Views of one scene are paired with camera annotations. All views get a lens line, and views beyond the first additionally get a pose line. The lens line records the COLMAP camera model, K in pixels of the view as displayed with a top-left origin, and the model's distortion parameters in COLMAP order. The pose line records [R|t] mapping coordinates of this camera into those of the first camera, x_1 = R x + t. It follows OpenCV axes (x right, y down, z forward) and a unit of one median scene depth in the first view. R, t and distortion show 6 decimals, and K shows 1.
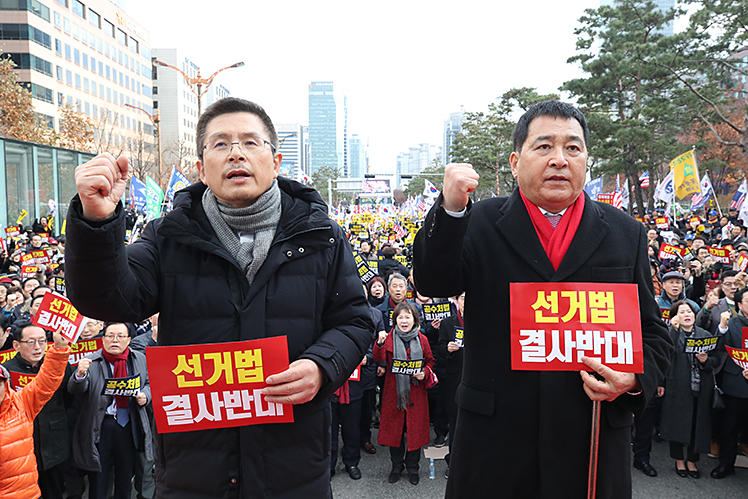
lens RADIAL K [[611.3, 0, 376.3], [0, 611.3, 250.1], [0, 0, 1]] dist [0.049882, -0.012658]
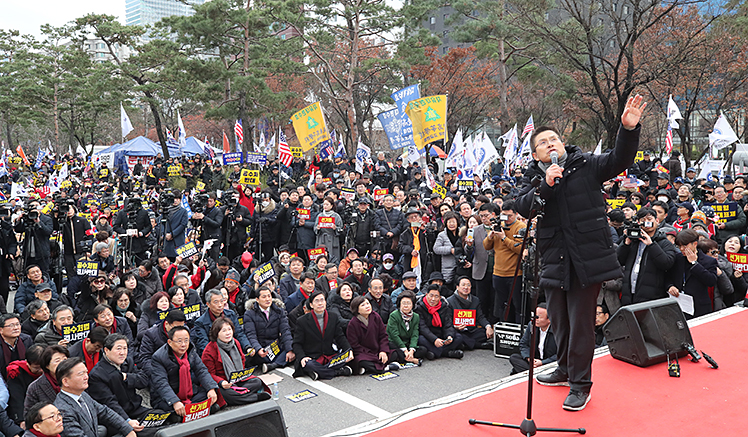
lens RADIAL K [[706.1, 0, 367.1], [0, 706.1, 191.2], [0, 0, 1]] dist [0.050084, 0.000000]
pose [[0.788850, -0.024703, 0.614089, -0.487279], [0.032082, 0.999485, -0.001005, -0.004340], [-0.613747, 0.020494, 0.789236, -0.114926]]
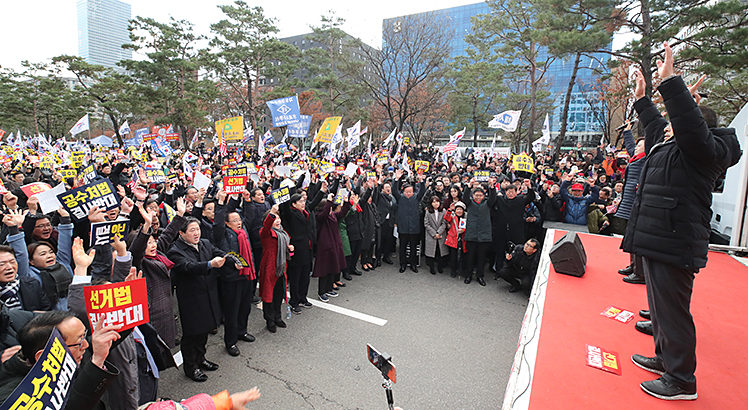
lens RADIAL K [[341.5, 0, 376.1], [0, 341.5, 183.6], [0, 0, 1]] dist [-0.031287, 0.004466]
pose [[0.493577, -0.073578, 0.866584, -0.458149], [0.038384, 0.997287, 0.062813, -0.021522], [-0.868855, 0.002260, 0.495062, 0.318744]]
